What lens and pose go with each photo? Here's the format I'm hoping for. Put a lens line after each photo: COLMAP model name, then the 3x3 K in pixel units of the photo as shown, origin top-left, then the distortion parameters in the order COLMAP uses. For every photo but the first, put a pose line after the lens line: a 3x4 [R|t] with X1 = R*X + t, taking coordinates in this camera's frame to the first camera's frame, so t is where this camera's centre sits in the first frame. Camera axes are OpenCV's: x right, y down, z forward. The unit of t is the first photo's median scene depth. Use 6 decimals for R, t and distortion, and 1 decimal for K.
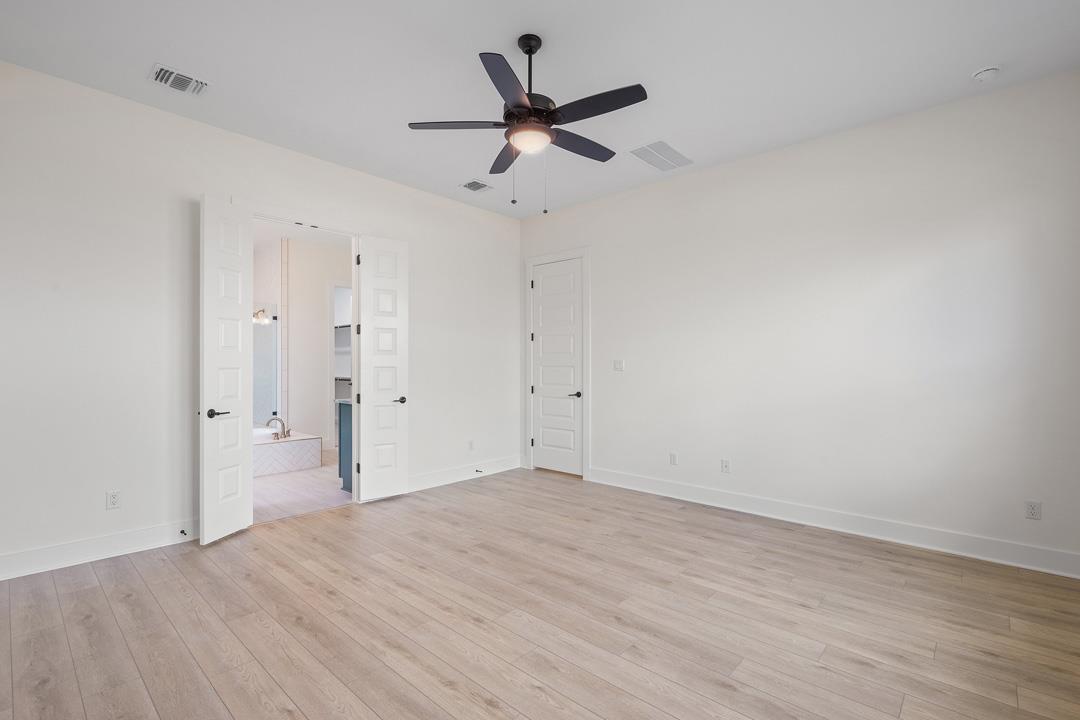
lens RADIAL K [[488.2, 0, 540.7], [0, 488.2, 365.1], [0, 0, 1]] dist [0.004737, 0.002297]
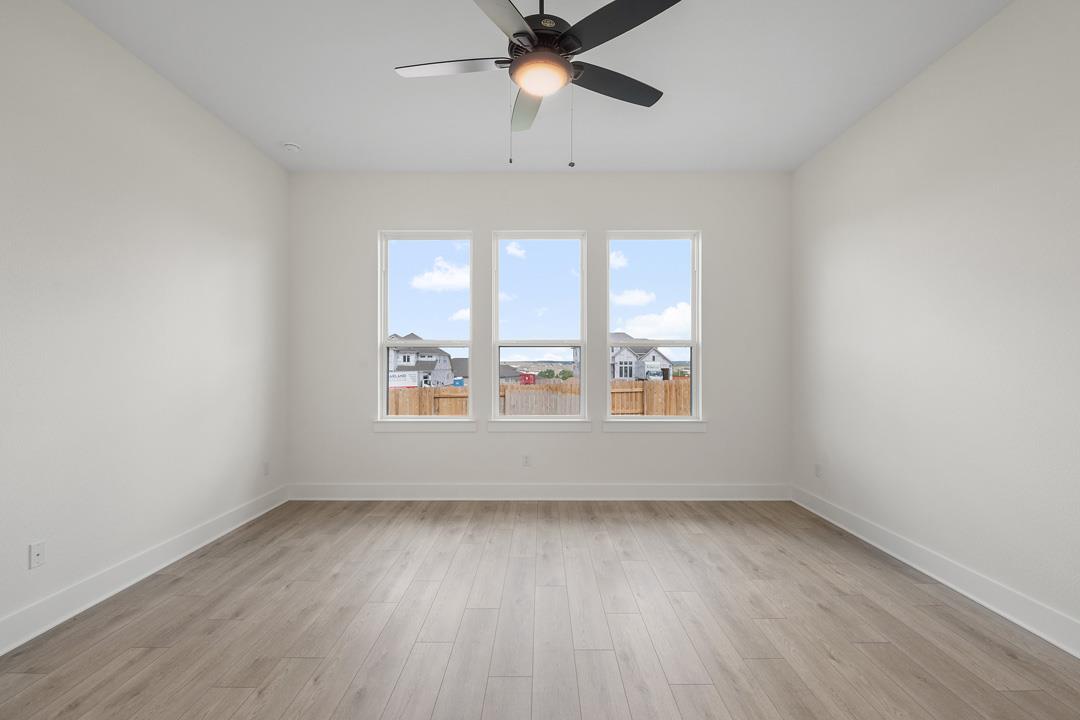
lens RADIAL K [[488.2, 0, 537.1], [0, 488.2, 358.6], [0, 0, 1]] dist [0.004737, 0.002297]
pose [[-0.664401, 0.006769, 0.747346, -0.609713], [-0.002624, 0.999932, -0.011389, -0.000283], [-0.747372, -0.009528, -0.664338, 1.528303]]
